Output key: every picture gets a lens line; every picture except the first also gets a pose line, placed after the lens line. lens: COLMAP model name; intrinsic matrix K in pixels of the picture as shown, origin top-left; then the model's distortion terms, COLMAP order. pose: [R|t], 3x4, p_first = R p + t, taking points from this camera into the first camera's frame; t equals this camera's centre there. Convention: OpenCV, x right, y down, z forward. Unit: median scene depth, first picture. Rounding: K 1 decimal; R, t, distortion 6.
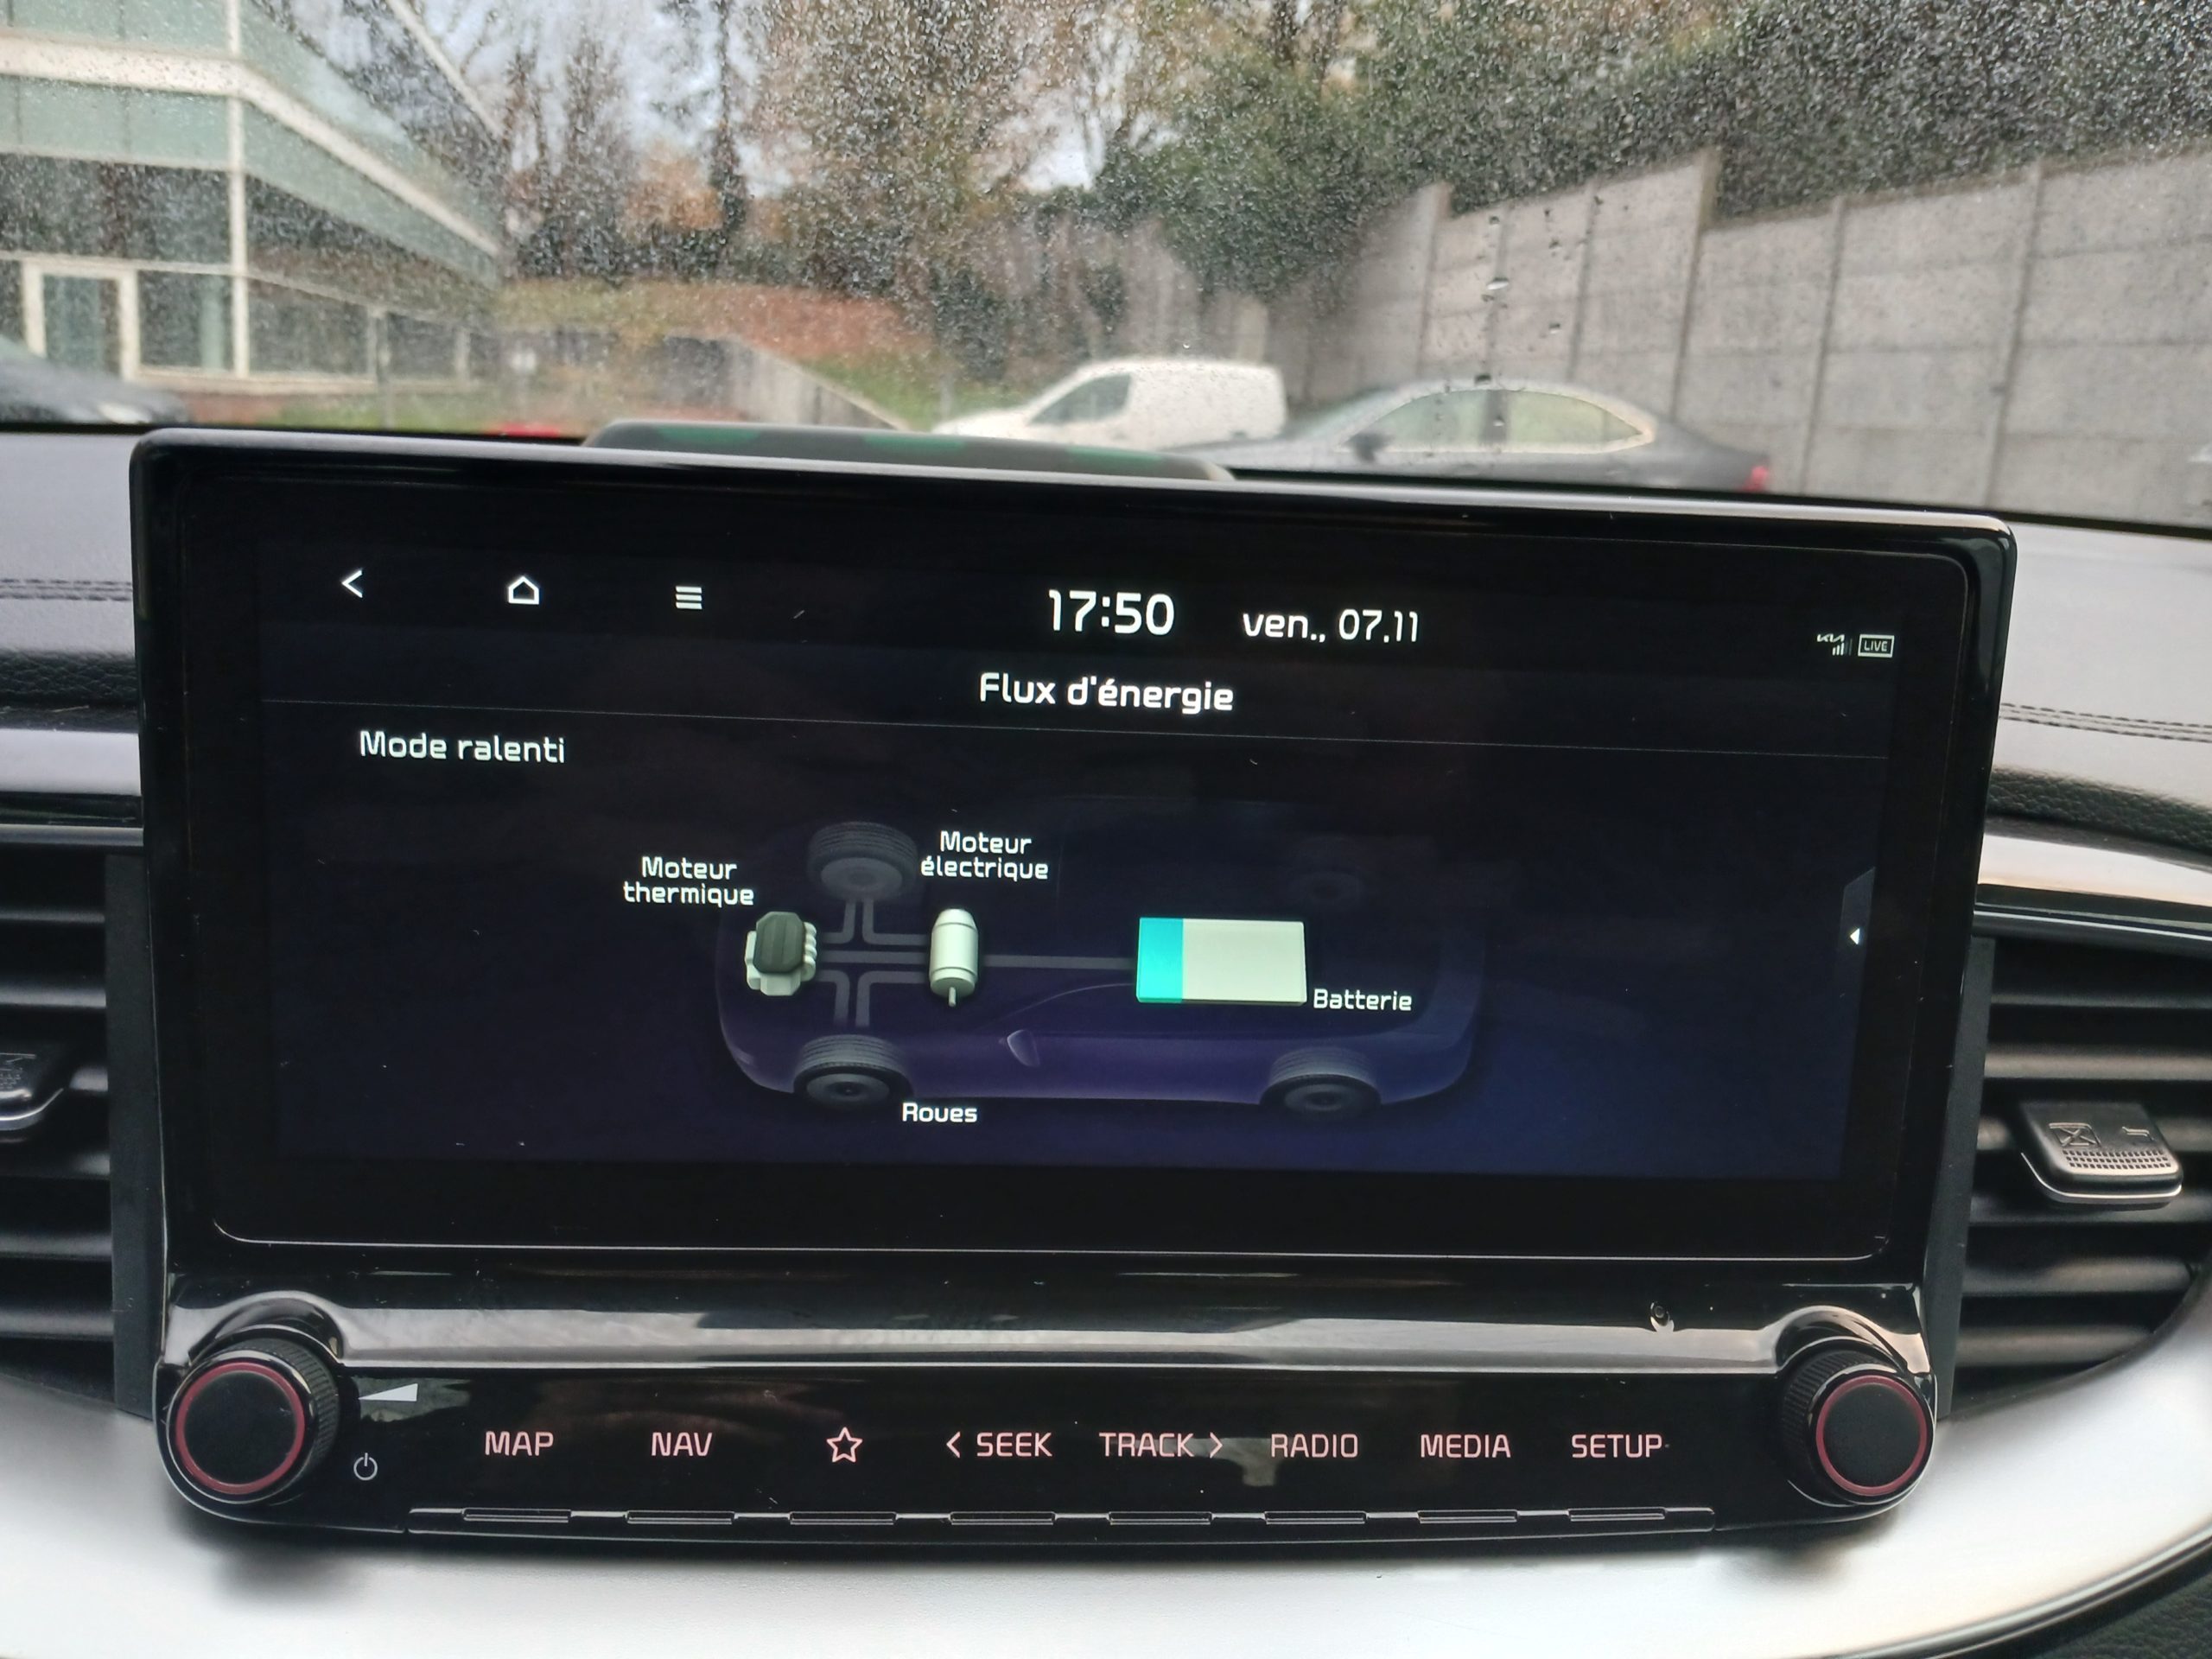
lens RADIAL K [[1710.1, 0, 1100.8], [0, 1710.1, 826.7], [0, 0, 1]] dist [0.058497, -0.116019]
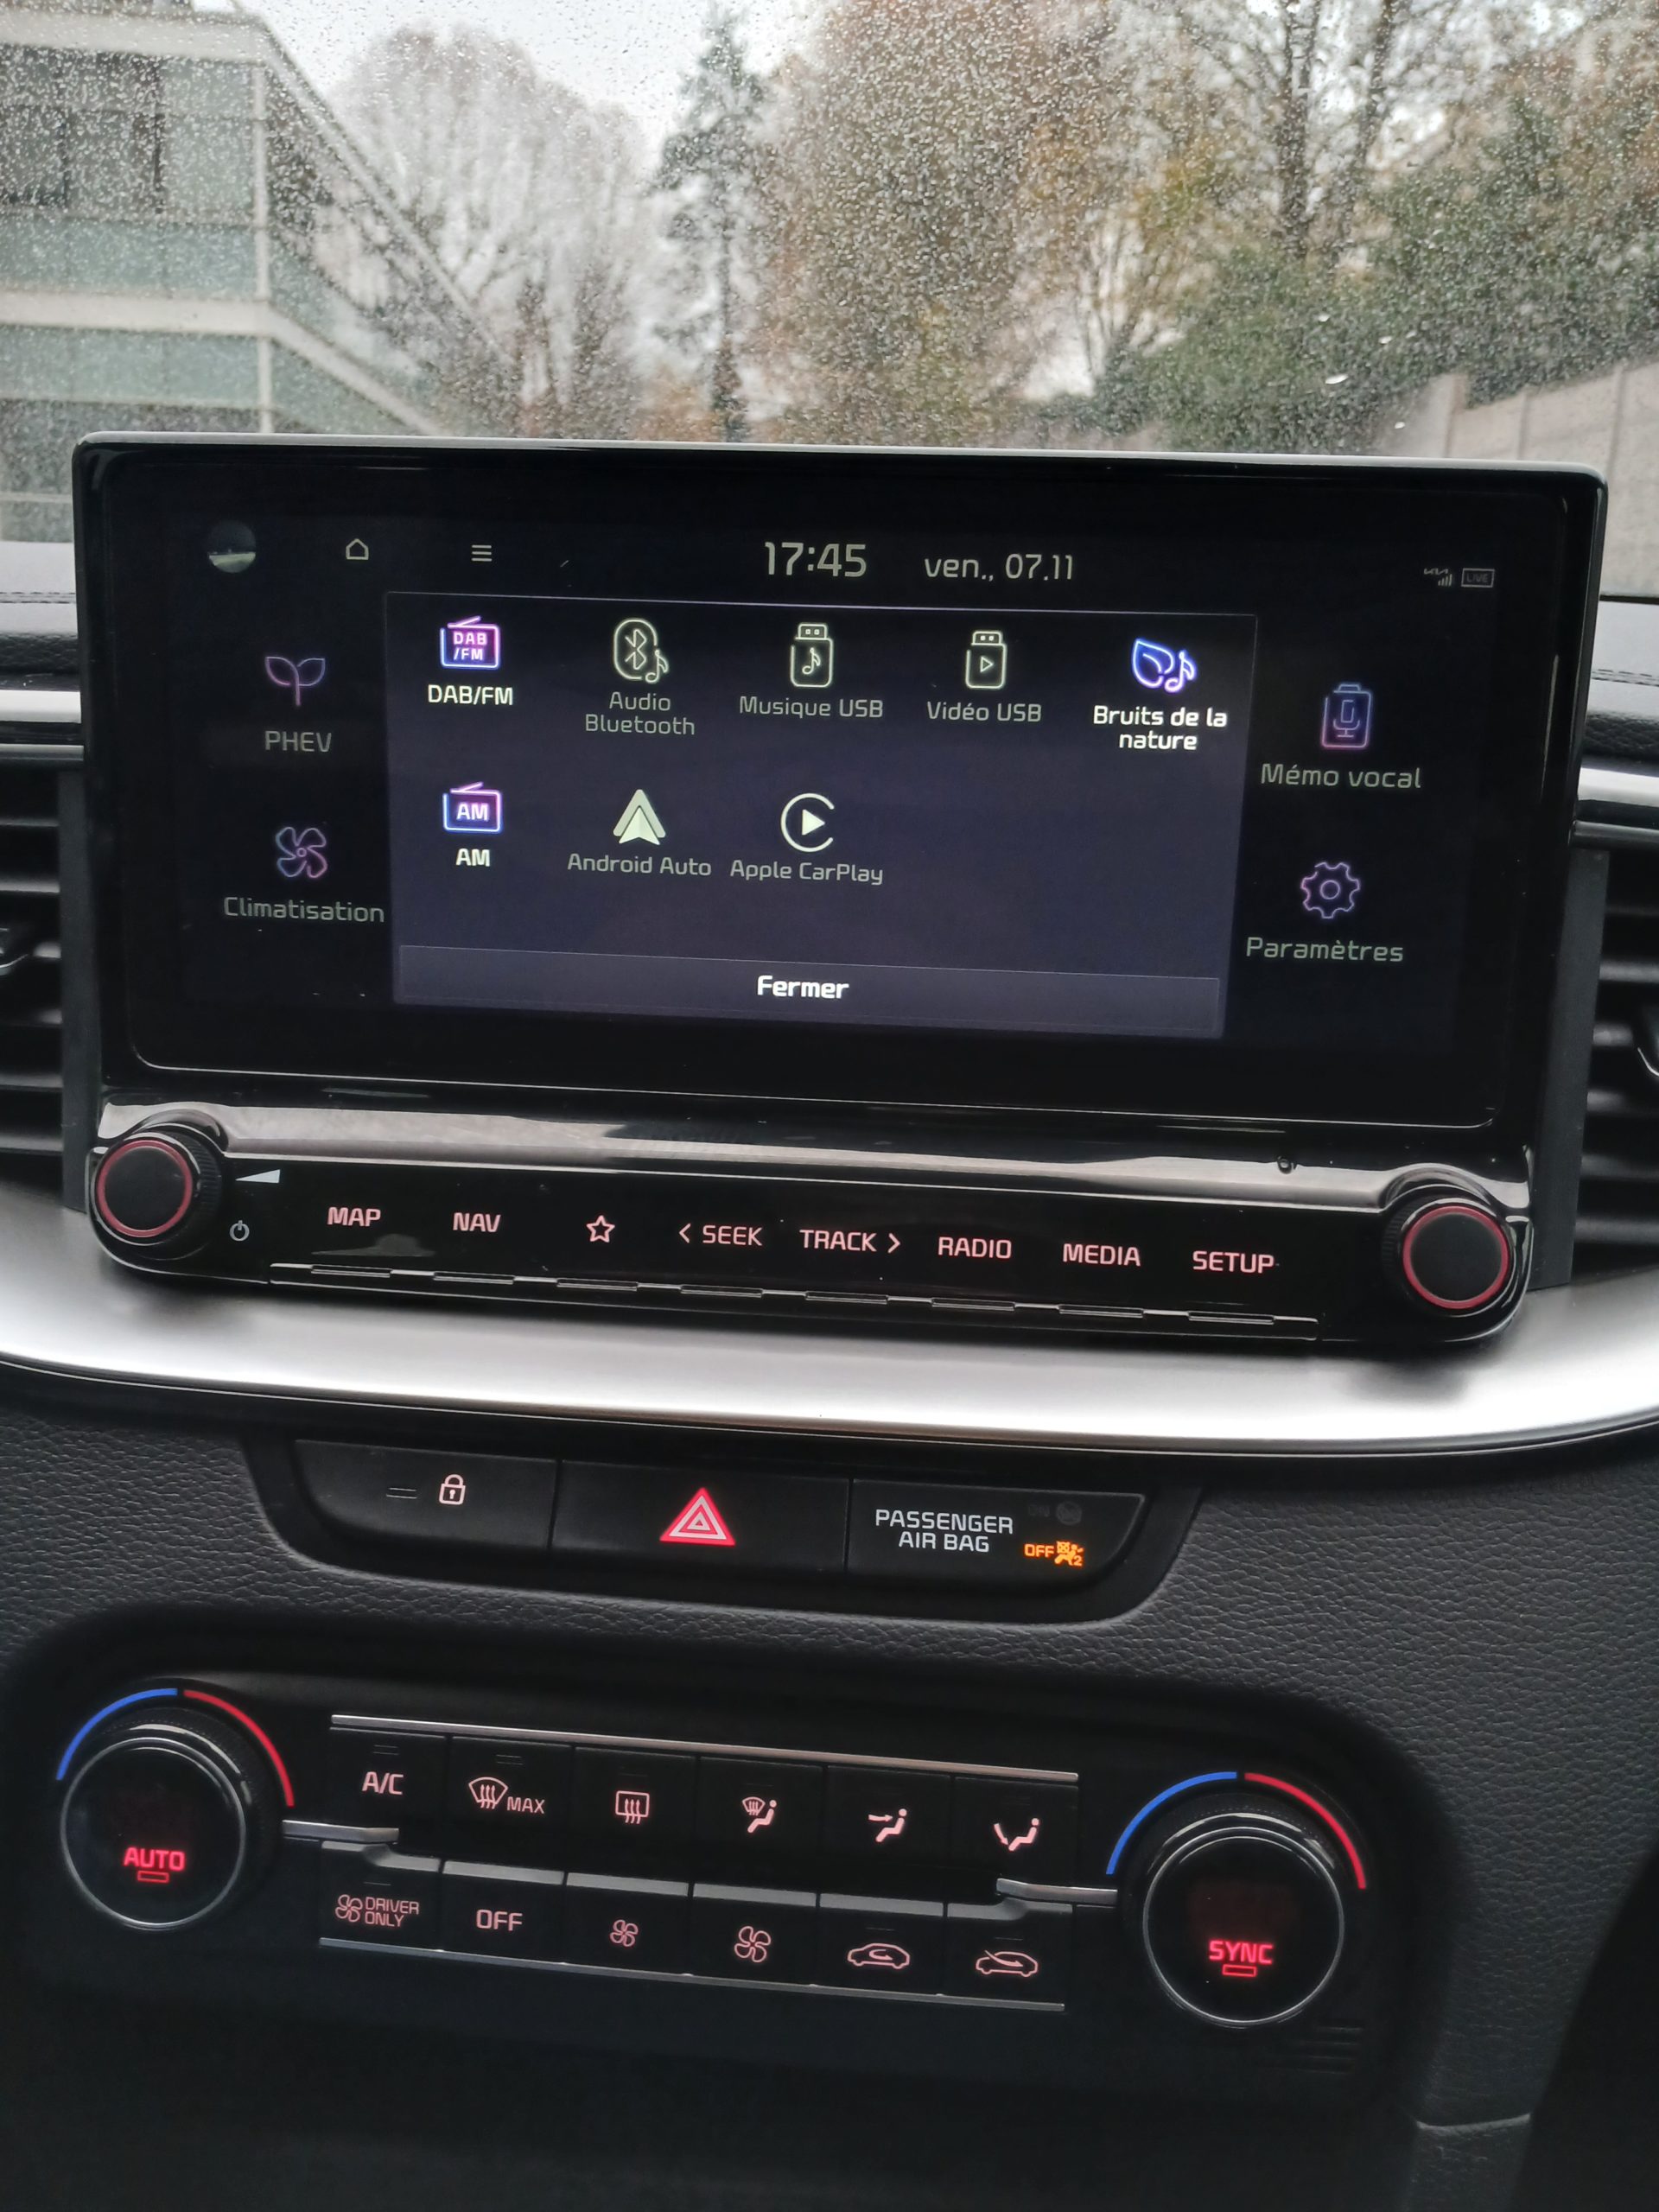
lens RADIAL K [[1710.1, 0, 853.4], [0, 1710.1, 1125.9], [0, 0, 1]] dist [0.058497, -0.116019]
pose [[0.990203, 0.017647, -0.138515, 0.201361], [-0.011838, 0.999020, 0.042649, 0.216717], [0.139132, -0.040591, 0.989442, -0.214090]]
